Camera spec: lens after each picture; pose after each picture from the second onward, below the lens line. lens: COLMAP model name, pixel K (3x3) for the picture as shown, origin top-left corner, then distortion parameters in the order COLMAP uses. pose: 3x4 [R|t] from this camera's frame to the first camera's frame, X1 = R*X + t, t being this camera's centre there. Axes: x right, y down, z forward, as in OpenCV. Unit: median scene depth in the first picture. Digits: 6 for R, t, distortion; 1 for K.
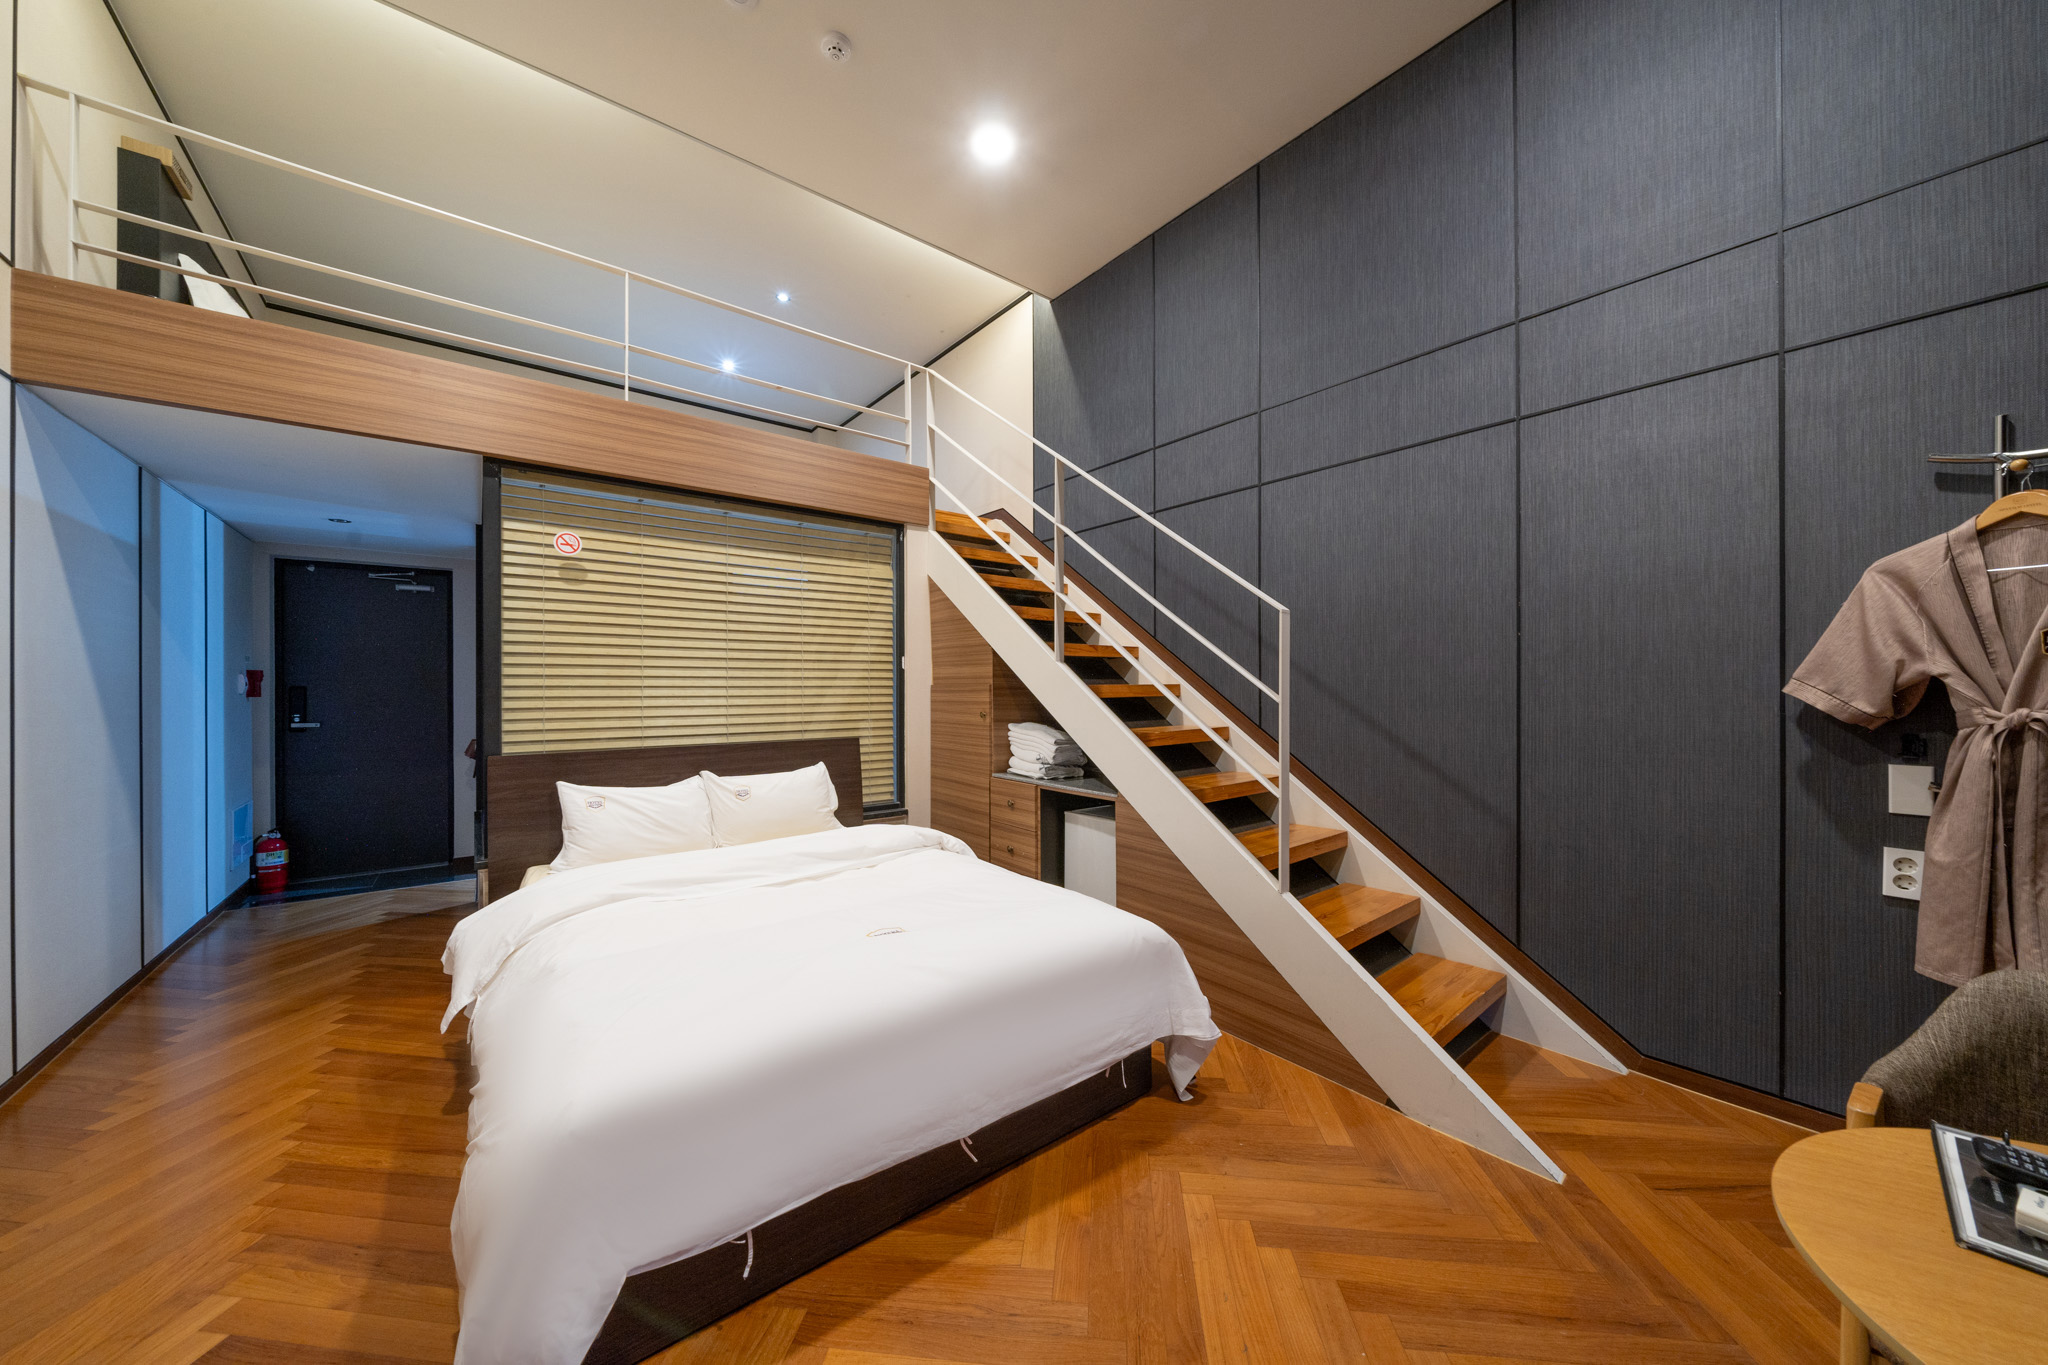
lens RADIAL K [[696.9, 0, 1024.0], [0, 696.9, 682.5], [0, 0, 1]] dist [-0.010753, 0.000069]
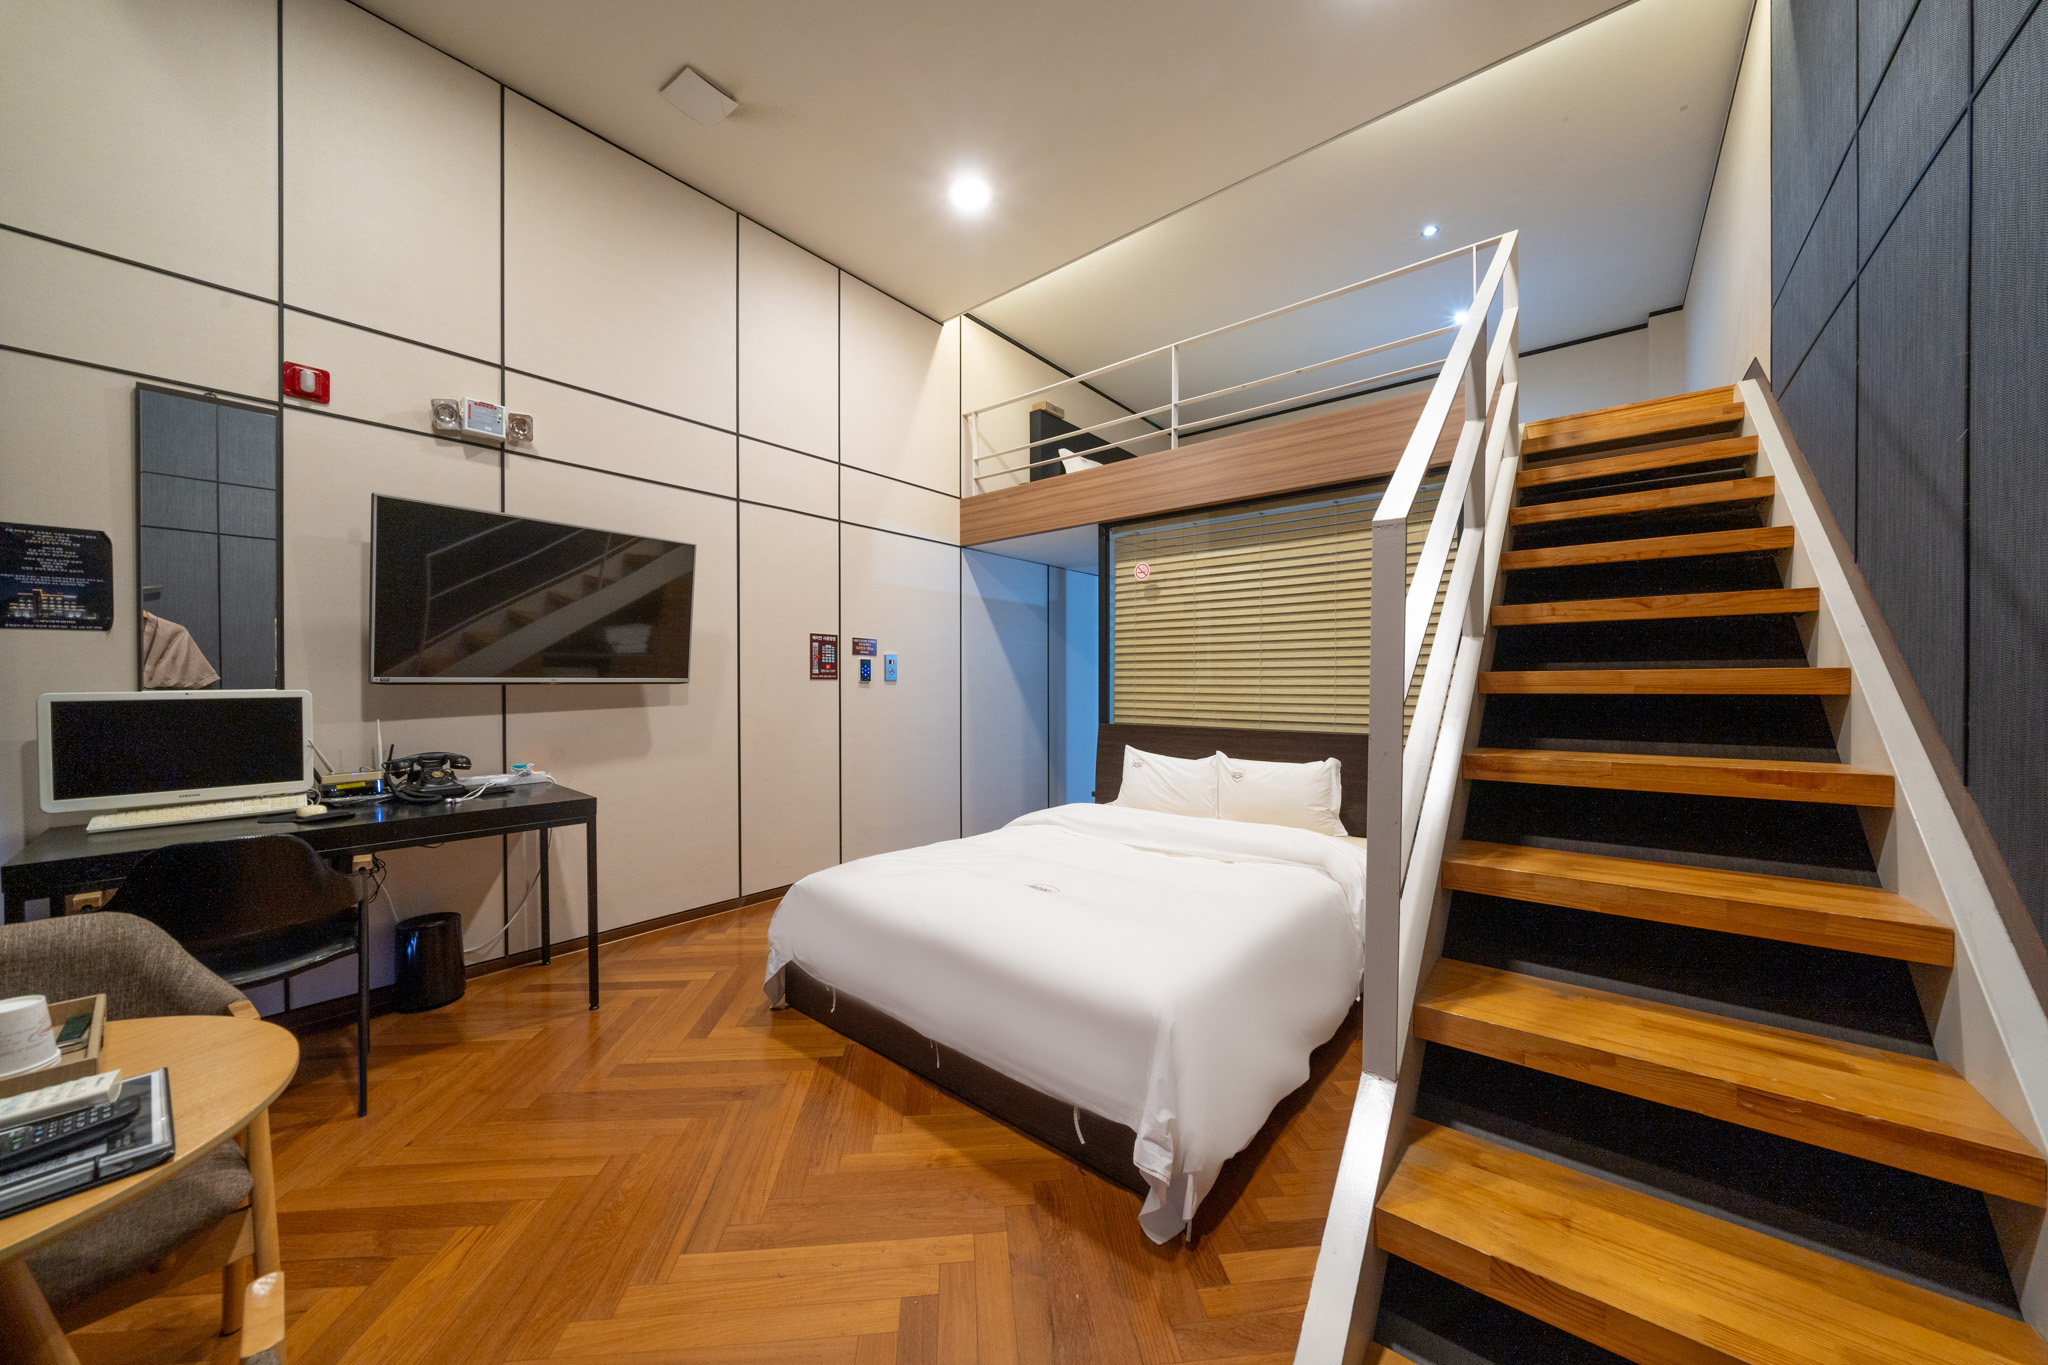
lens RADIAL K [[692.4, 0, 1024.0], [0, 692.4, 682.5], [0, 0, 1]] dist [-0.012633, -0.000026]
pose [[0.207556, 0.006420, -0.978202, 0.668388], [0.009848, 0.999914, 0.008652, 0.003091], [0.978174, -0.011429, 0.207475, 0.528415]]
